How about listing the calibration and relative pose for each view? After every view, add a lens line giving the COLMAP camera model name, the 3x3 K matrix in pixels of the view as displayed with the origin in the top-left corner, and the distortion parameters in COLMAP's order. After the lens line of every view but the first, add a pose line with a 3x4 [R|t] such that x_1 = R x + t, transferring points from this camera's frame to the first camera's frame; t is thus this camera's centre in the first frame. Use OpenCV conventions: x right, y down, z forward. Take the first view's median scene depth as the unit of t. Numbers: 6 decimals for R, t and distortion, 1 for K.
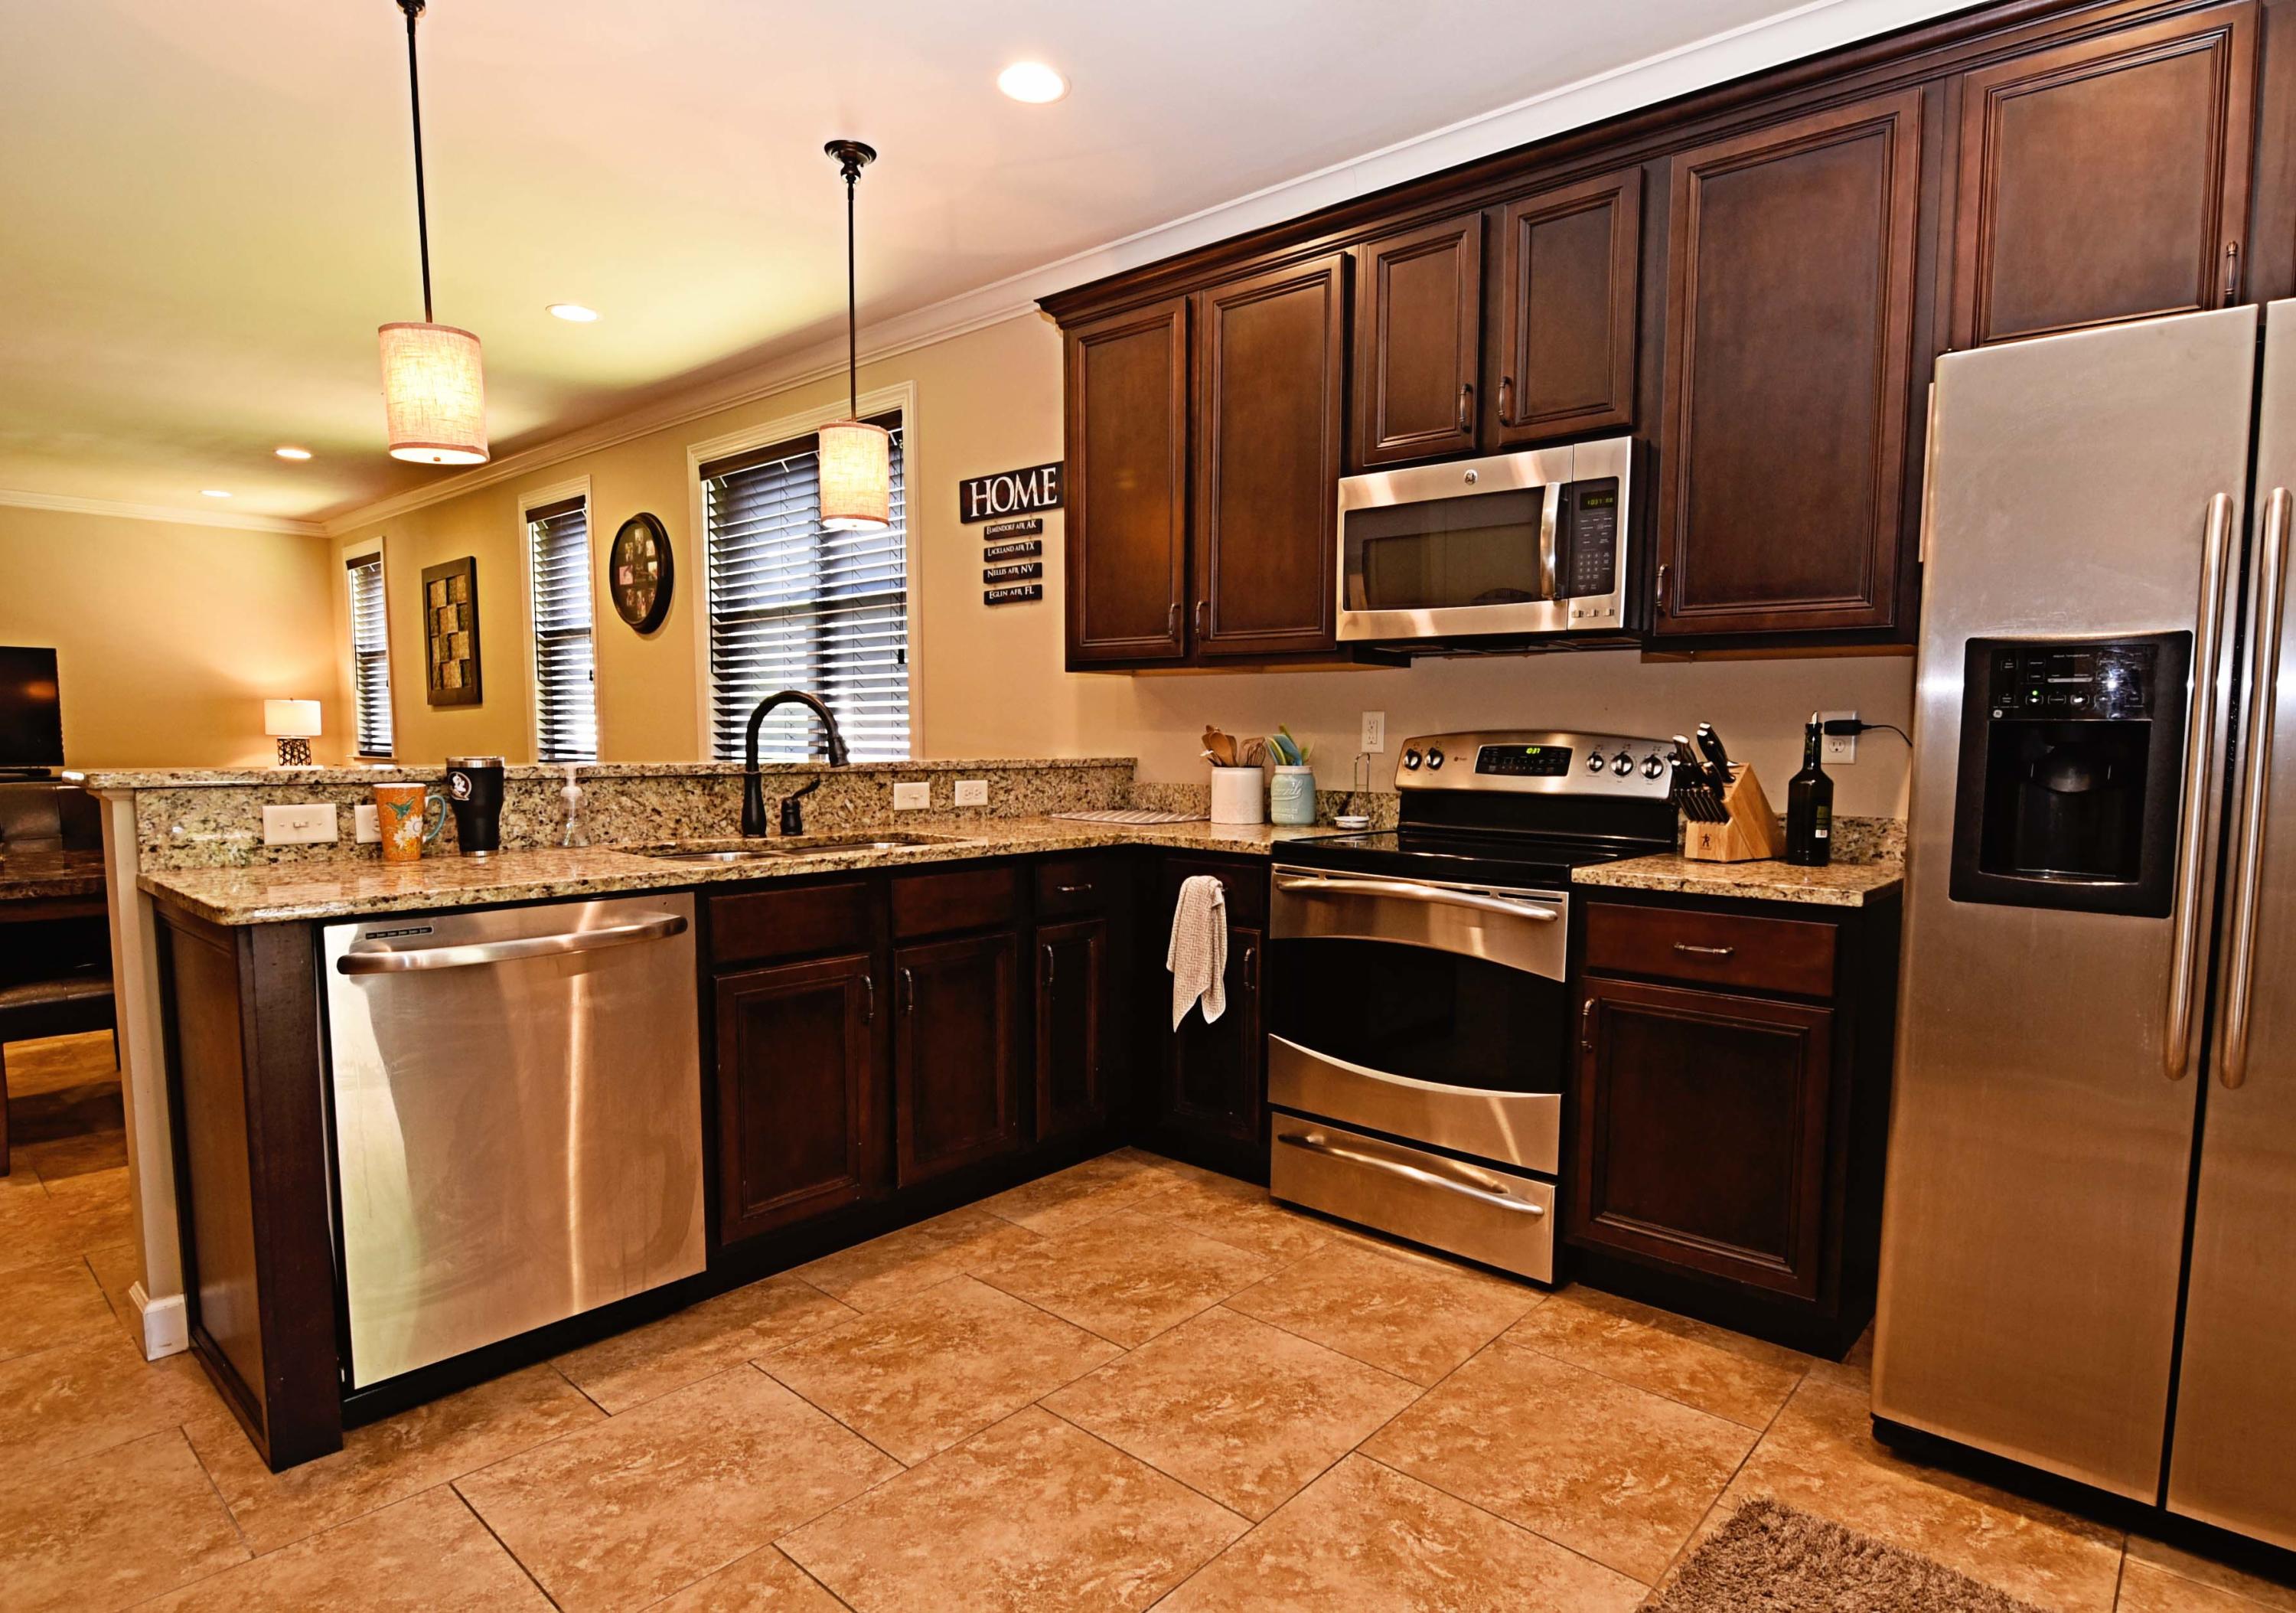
lens RADIAL K [[1247.2, 0, 1188.3], [0, 1247.2, 846.8], [0, 0, 1]] dist [0.002406, 0.000196]
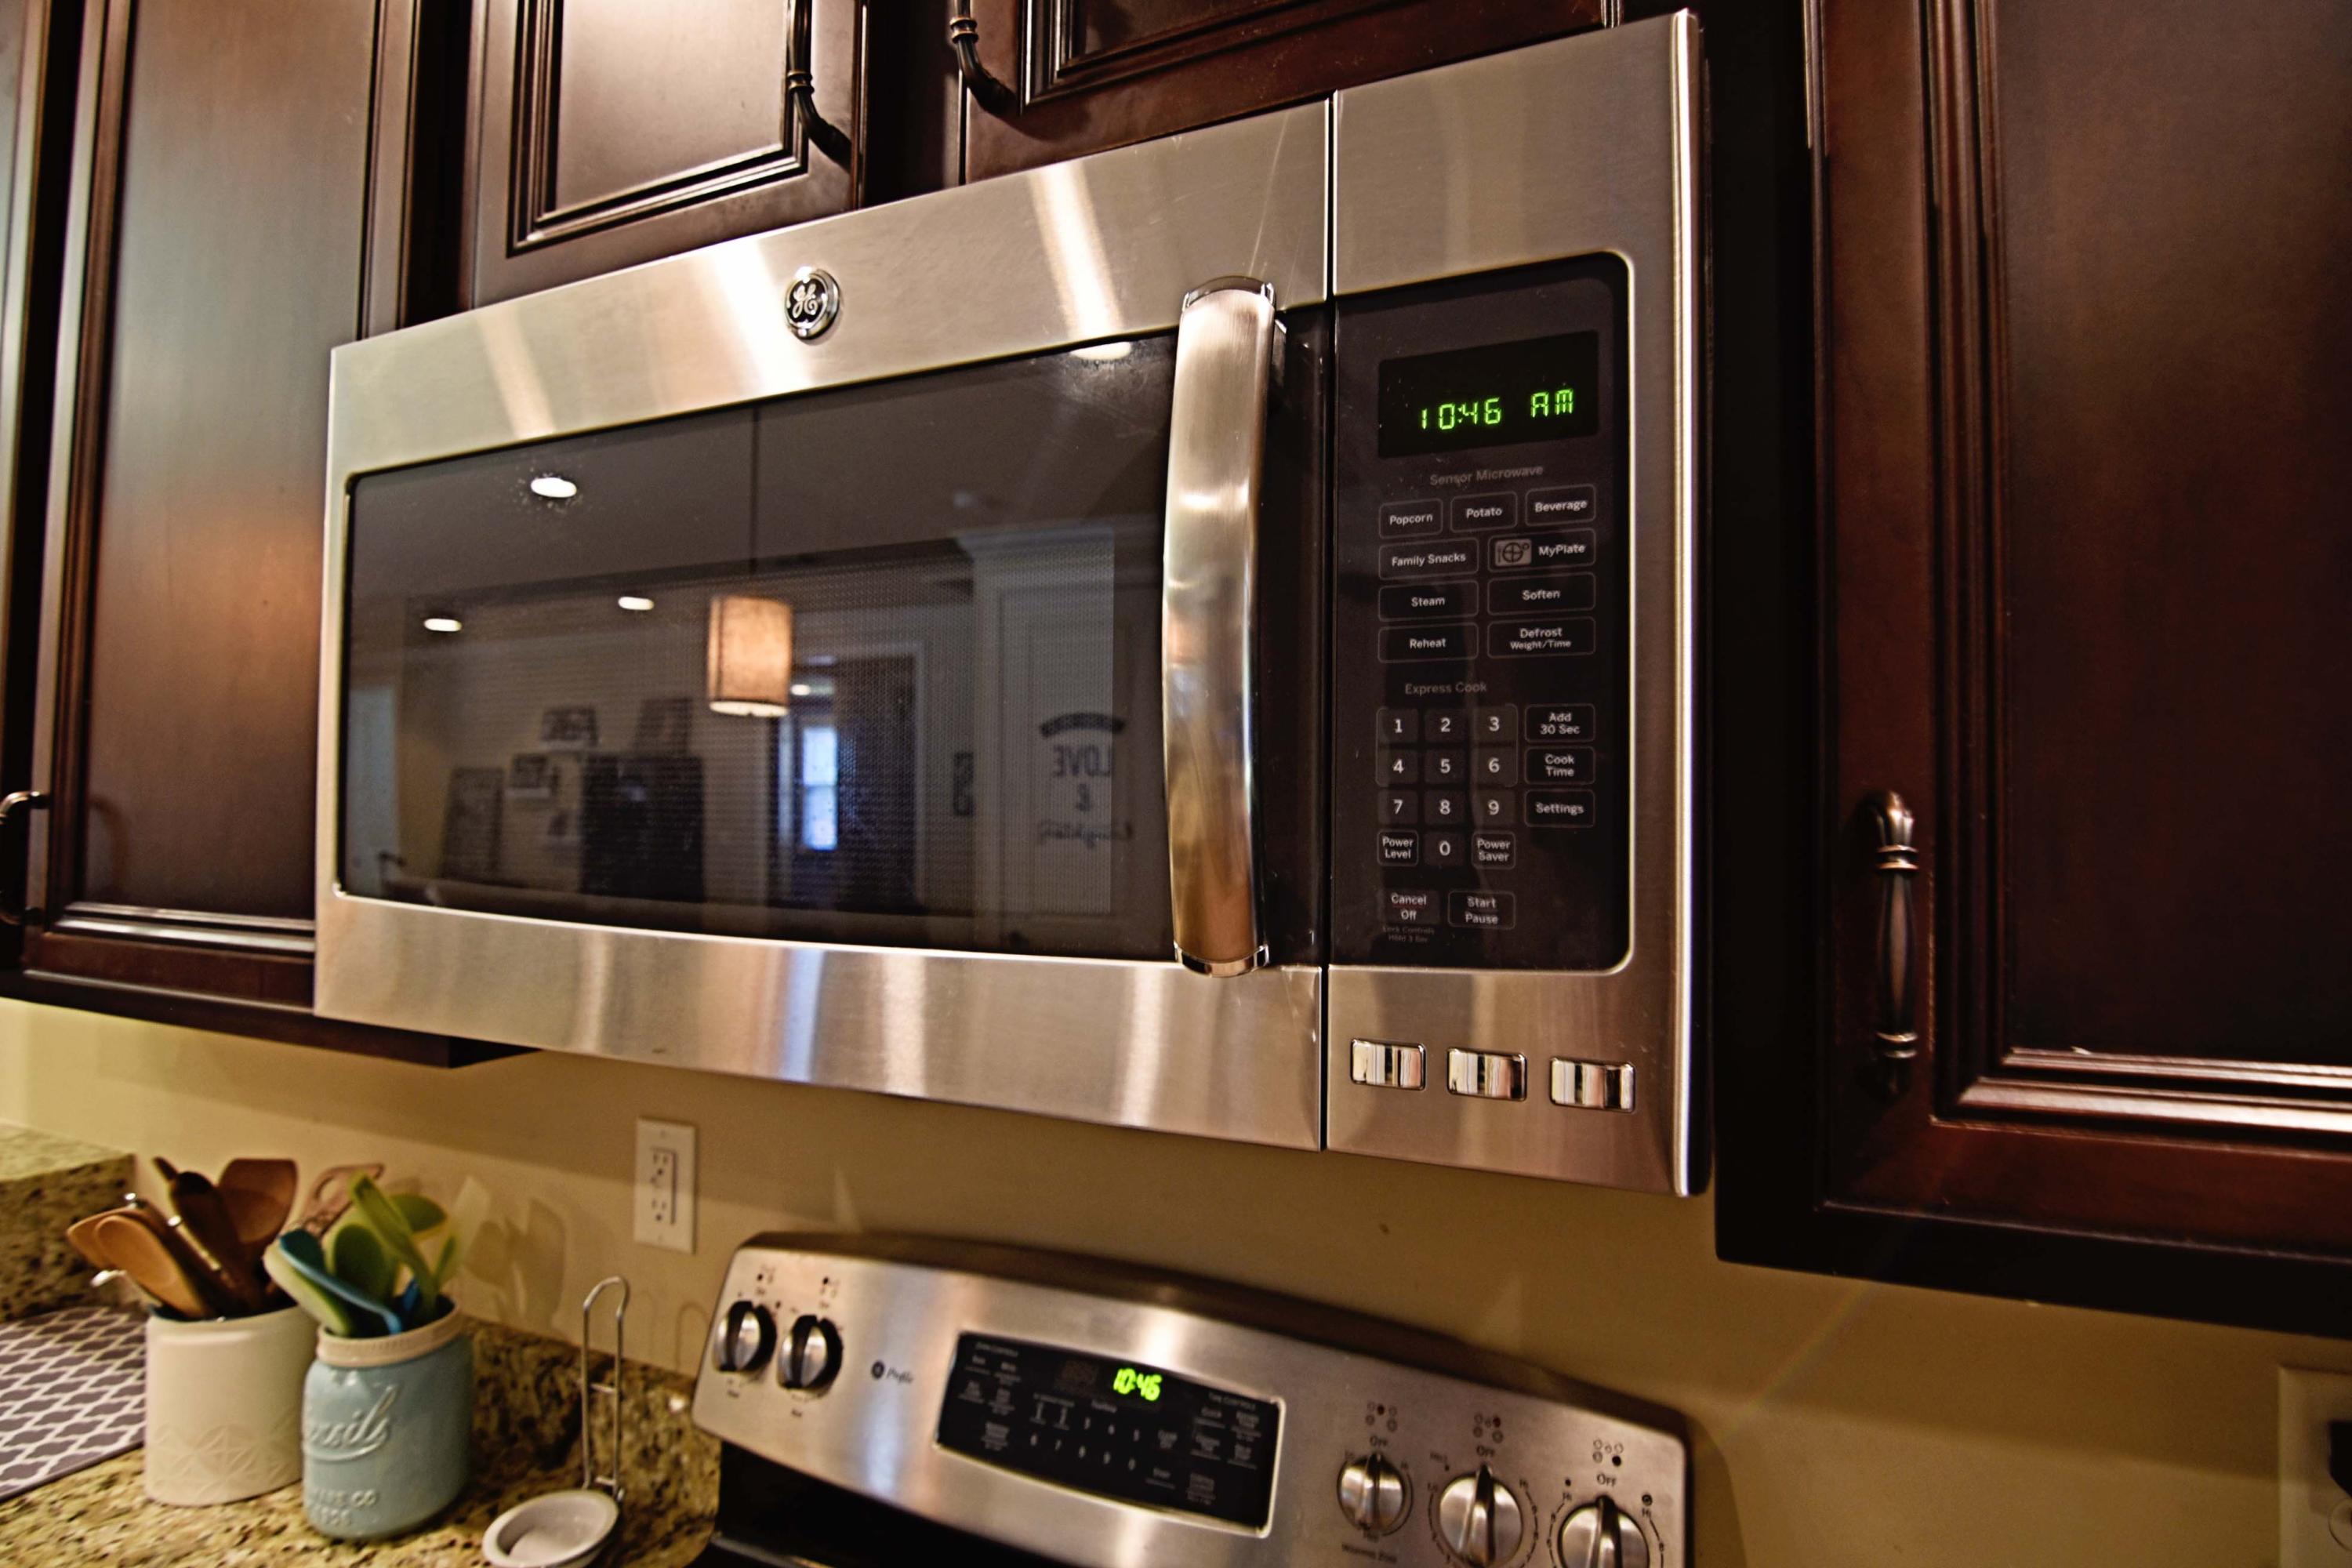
lens RADIAL K [[1140.6, 0, 1168.6], [0, 1140.6, 789.2], [0, 0, 1]] dist [-0.007068, -0.008622]
pose [[0.951056, 0.000778, 0.309017, 0.205720], [0.032295, 0.994271, -0.101898, -0.180927], [-0.307326, 0.106890, 0.945582, 0.747757]]
